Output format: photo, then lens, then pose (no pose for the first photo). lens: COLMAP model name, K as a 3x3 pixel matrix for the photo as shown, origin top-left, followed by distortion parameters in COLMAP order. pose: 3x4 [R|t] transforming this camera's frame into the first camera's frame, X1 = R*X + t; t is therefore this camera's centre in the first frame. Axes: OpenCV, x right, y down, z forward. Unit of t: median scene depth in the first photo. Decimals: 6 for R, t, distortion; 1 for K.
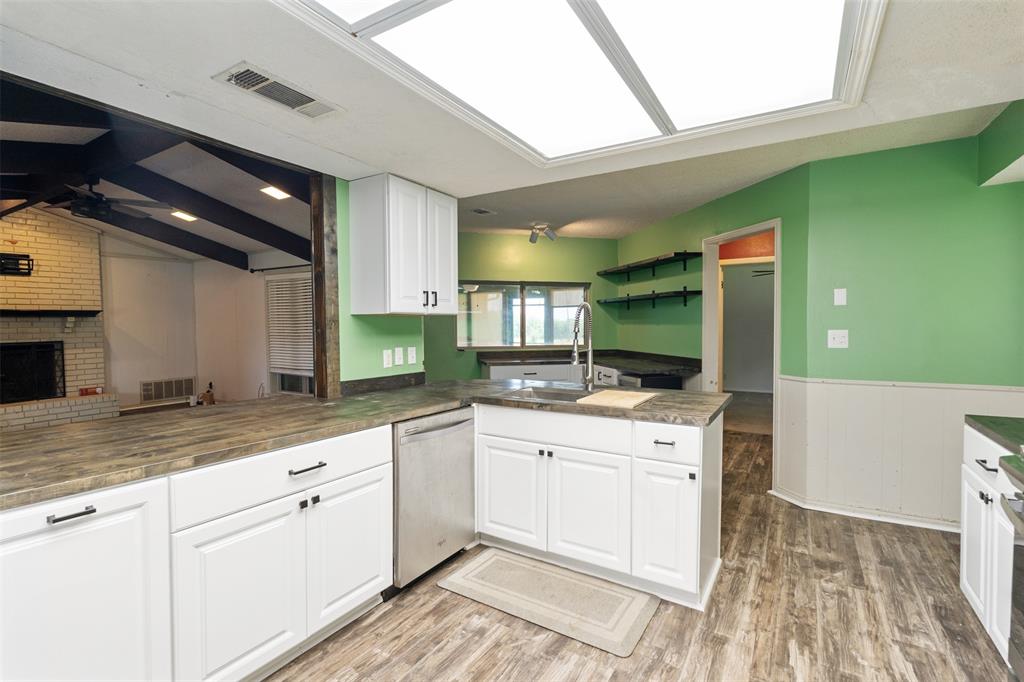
lens RADIAL K [[475.2, 0, 508.9], [0, 475.2, 343.3], [0, 0, 1]] dist [-0.004028, 0.000878]
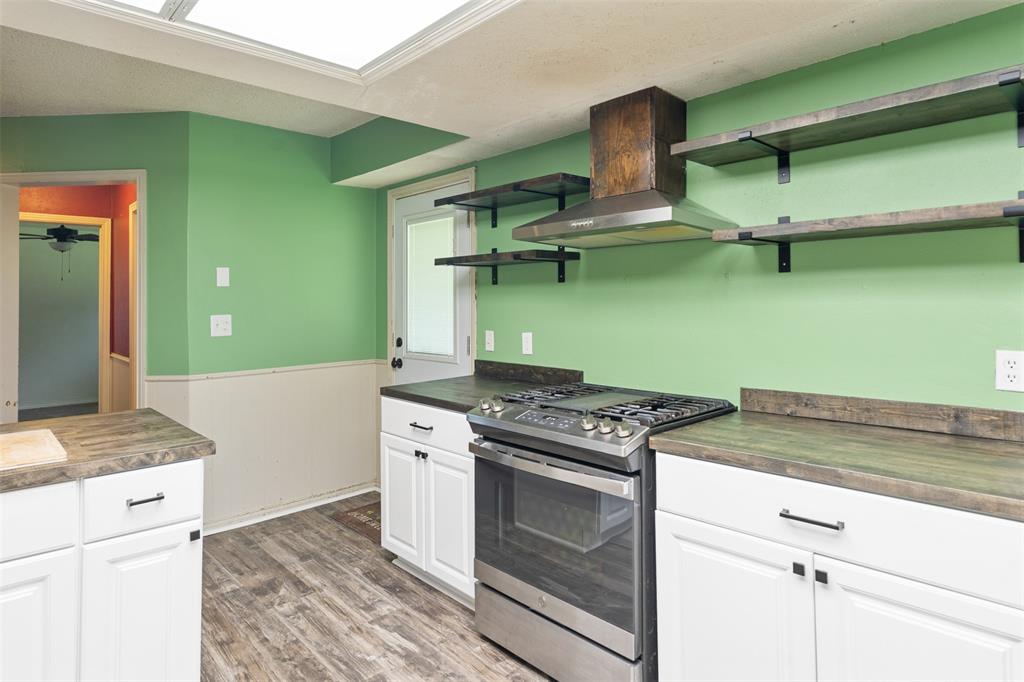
lens RADIAL K [[577.1, 0, 515.7], [0, 577.1, 297.1], [0, 0, 1]] dist [-0.008536, 0.000794]
pose [[0.268995, 0.011666, 0.963071, -0.237589], [0.048910, 0.998471, -0.025756, -0.010730], [-0.961899, 0.054032, 0.268013, 0.284325]]
